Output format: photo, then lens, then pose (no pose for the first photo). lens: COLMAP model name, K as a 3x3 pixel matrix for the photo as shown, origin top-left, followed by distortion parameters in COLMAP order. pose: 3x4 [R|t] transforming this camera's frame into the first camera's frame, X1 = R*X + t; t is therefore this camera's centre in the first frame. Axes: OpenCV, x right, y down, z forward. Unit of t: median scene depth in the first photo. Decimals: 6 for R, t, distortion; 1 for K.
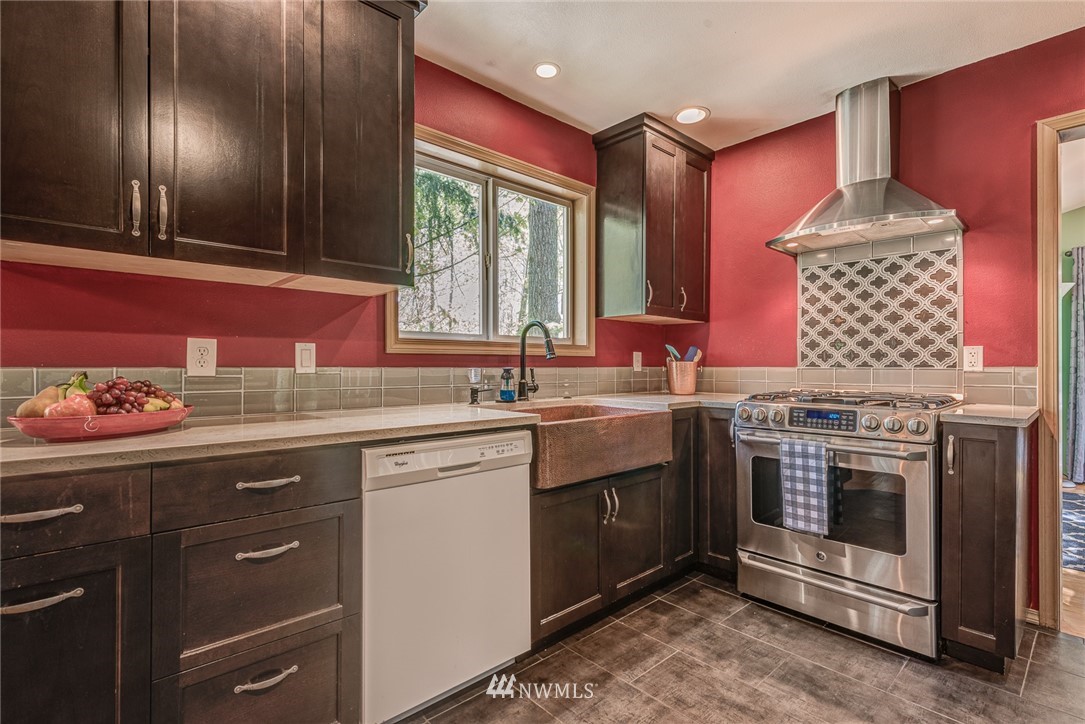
lens RADIAL K [[507.3, 0, 541.9], [0, 507.3, 365.4], [0, 0, 1]] dist [0.003194, -0.003187]
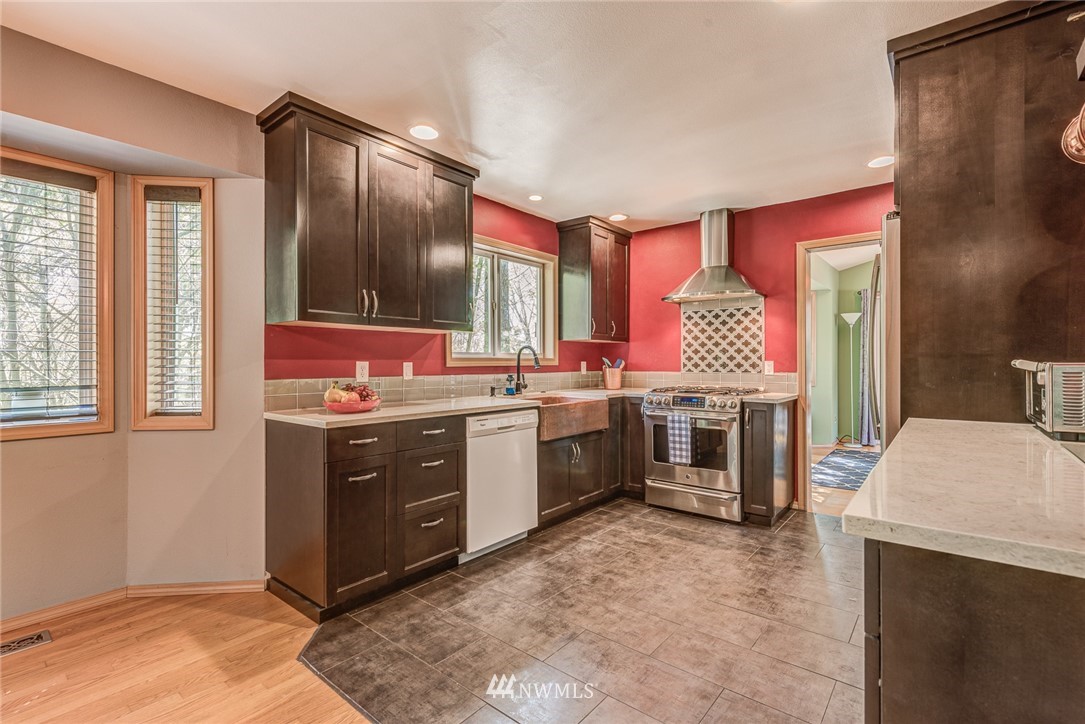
lens RADIAL K [[507.3, 0, 545.3], [0, 507.3, 359.2], [0, 0, 1]] dist [0.003194, -0.003187]
pose [[0.988316, -0.001750, 0.152407, -0.209708], [0.002562, 0.999984, -0.005133, -0.035559], [-0.152395, 0.005464, 0.988305, -0.645892]]
